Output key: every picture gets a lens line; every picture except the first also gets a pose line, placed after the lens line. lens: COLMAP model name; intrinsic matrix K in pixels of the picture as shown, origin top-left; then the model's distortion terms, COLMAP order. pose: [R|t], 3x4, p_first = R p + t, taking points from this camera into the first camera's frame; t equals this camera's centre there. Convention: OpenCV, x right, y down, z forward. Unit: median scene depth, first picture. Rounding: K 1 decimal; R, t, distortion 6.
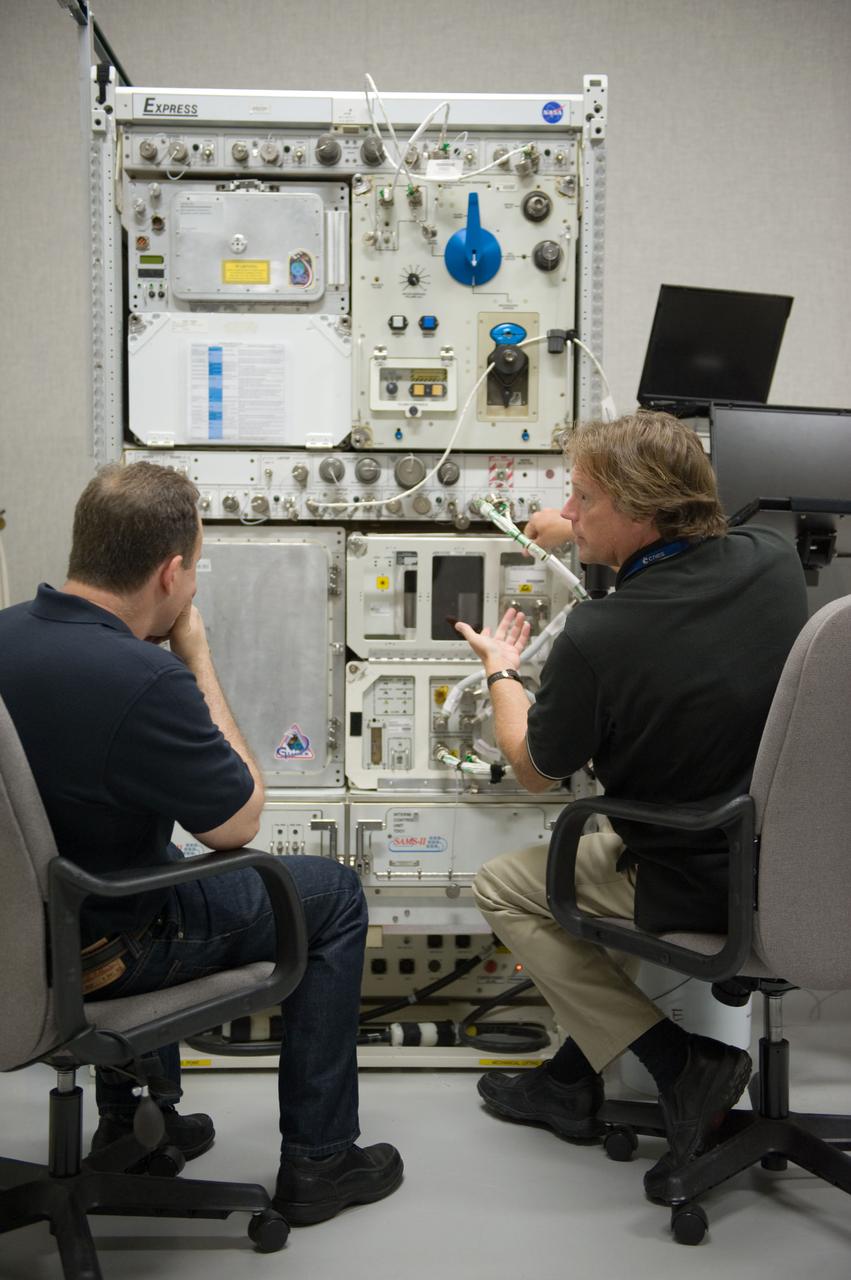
lens RADIAL K [[1566.6, 0, 422.6], [0, 1566.6, 664.7], [0, 0, 1]] dist [0.099284, 0.018618]
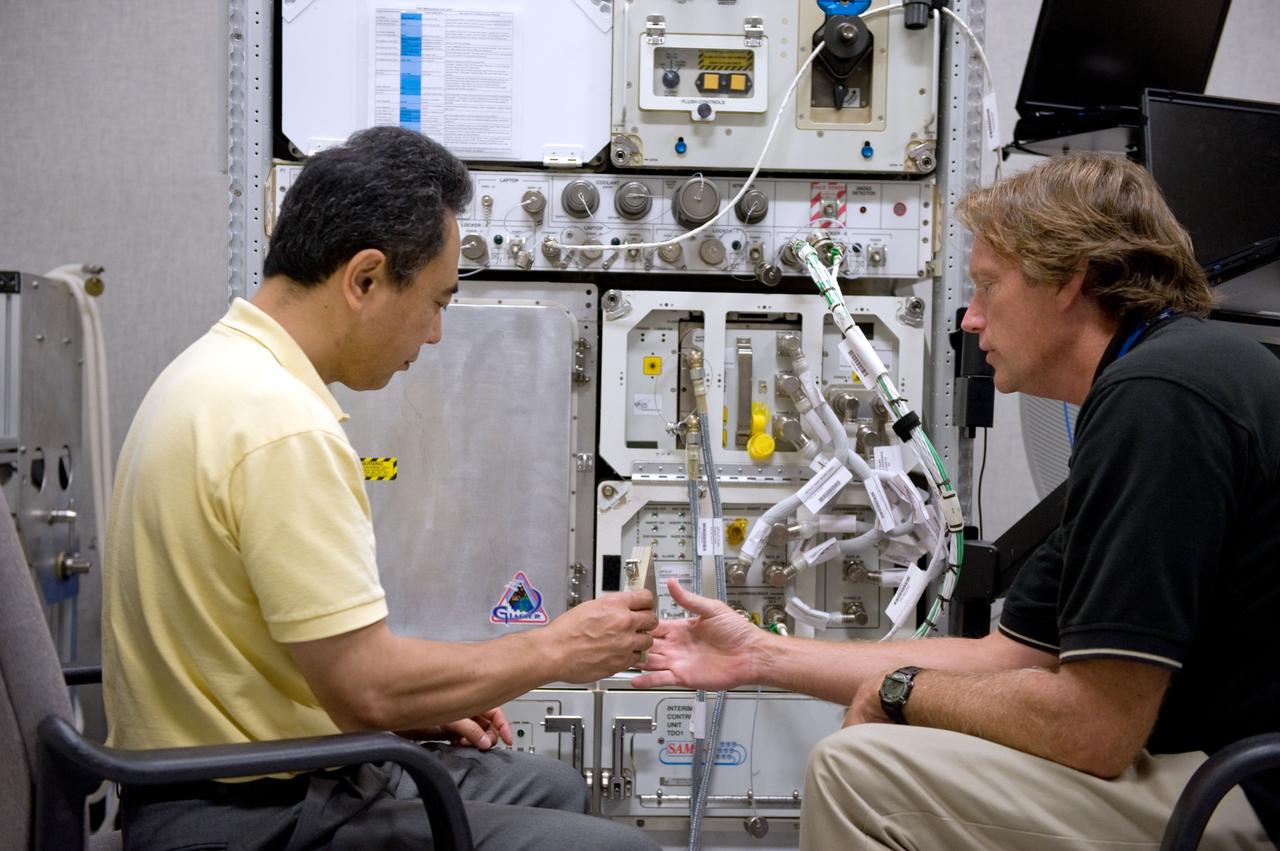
lens RADIAL K [[1785.1, 0, 644.6], [0, 1785.1, 460.1], [0, 0, 1]] dist [0.100048, 0.019202]
pose [[0.999720, 0.011766, 0.020542, -0.044905], [-0.011267, 0.999642, -0.024261, 0.007677], [-0.020820, 0.024022, 0.999495, 0.229417]]
